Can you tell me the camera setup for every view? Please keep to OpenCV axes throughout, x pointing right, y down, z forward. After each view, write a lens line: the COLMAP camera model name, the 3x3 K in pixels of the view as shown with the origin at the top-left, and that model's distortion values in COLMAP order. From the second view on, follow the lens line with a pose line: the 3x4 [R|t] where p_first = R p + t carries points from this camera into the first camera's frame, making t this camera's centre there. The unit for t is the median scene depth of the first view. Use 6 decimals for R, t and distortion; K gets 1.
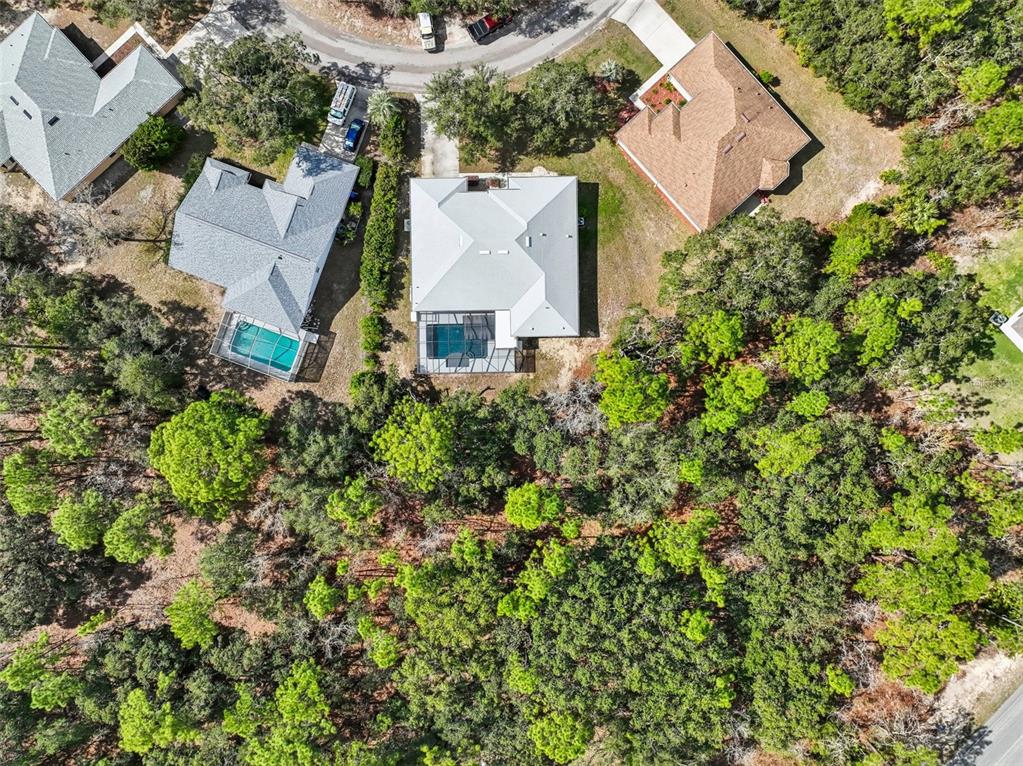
lens RADIAL K [[716.6, 0, 512.2], [0, 716.6, 384.0], [0, 0, 1]] dist [0.003006, 0.013191]
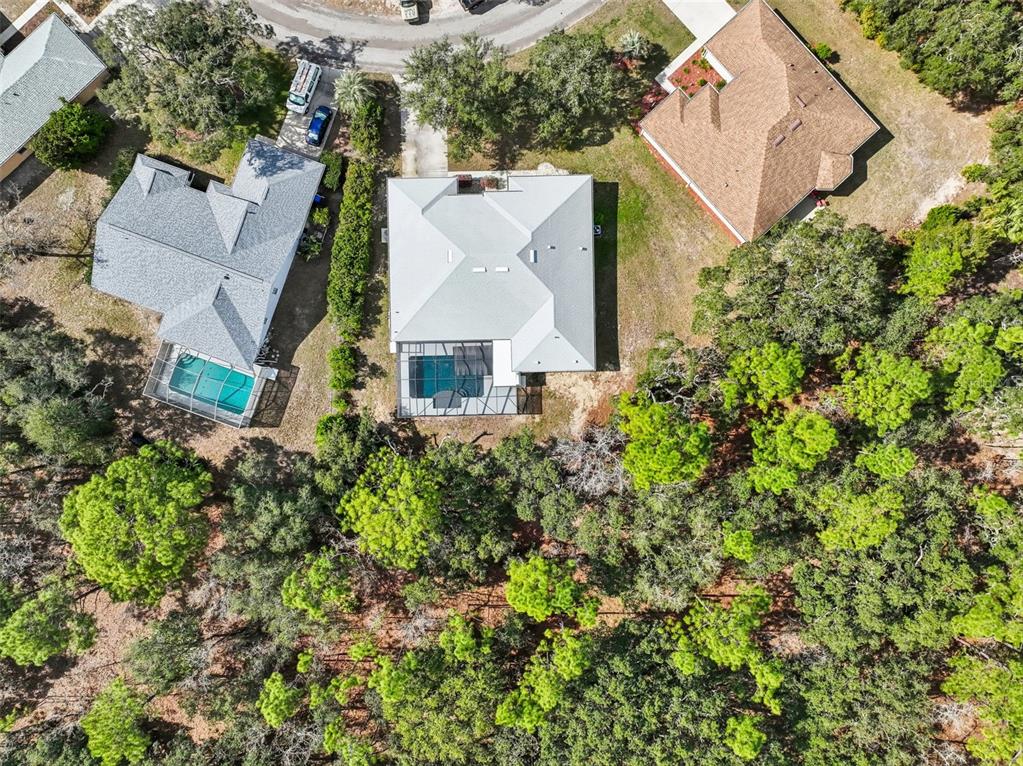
lens RADIAL K [[716.6, 0, 510.8], [0, 716.6, 382.2], [0, 0, 1]] dist [0.003006, 0.013191]
pose [[0.999986, -0.004133, -0.003236, -0.000635], [0.004153, 0.999974, 0.005940, -0.060229], [0.003212, -0.005953, 0.999977, 0.186764]]
